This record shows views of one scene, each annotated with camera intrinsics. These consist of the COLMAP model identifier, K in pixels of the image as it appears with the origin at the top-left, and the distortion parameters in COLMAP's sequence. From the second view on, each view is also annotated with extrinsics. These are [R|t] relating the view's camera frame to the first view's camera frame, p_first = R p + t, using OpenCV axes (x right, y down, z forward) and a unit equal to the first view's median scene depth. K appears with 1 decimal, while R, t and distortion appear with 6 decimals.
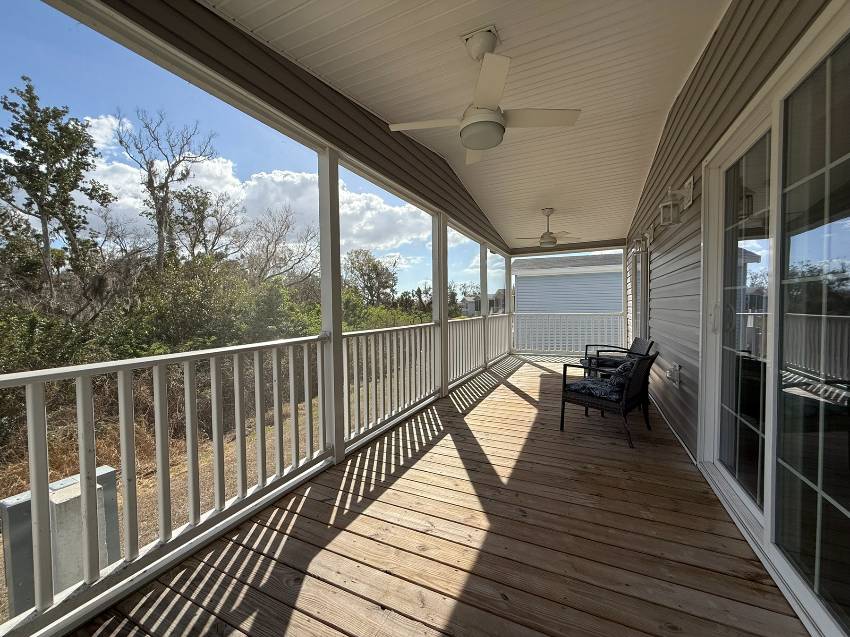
lens RADIAL K [[341.4, 0, 431.4], [0, 341.4, 320.3], [0, 0, 1]] dist [-0.000246, -0.000030]
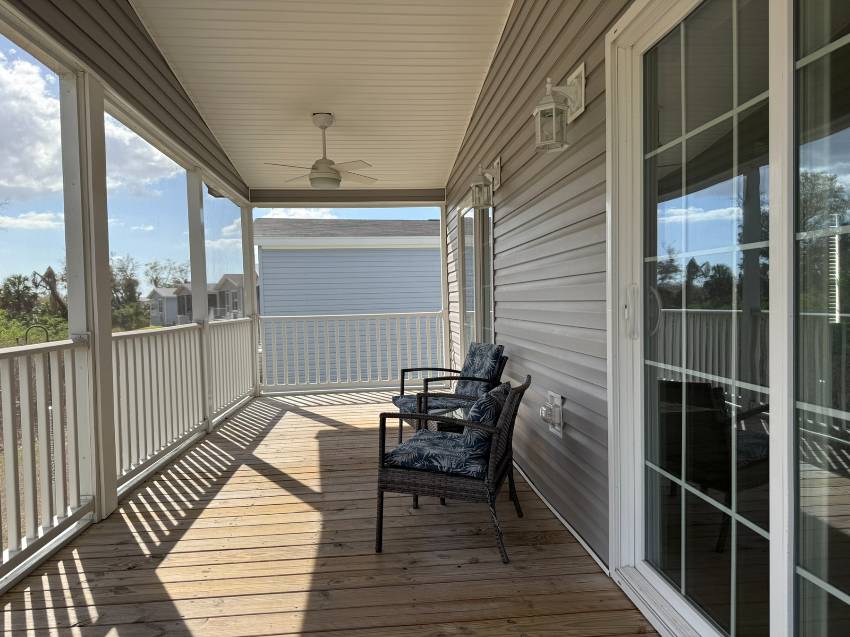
lens RADIAL K [[601.1, 0, 425.0], [0, 601.1, 318.5], [0, 0, 1]] dist [0.088875, -0.135939]
pose [[0.871393, -0.019502, 0.490198, 0.019611], [0.029704, 0.999474, -0.013040, 0.004400], [-0.489686, 0.025924, 0.871514, 0.165728]]
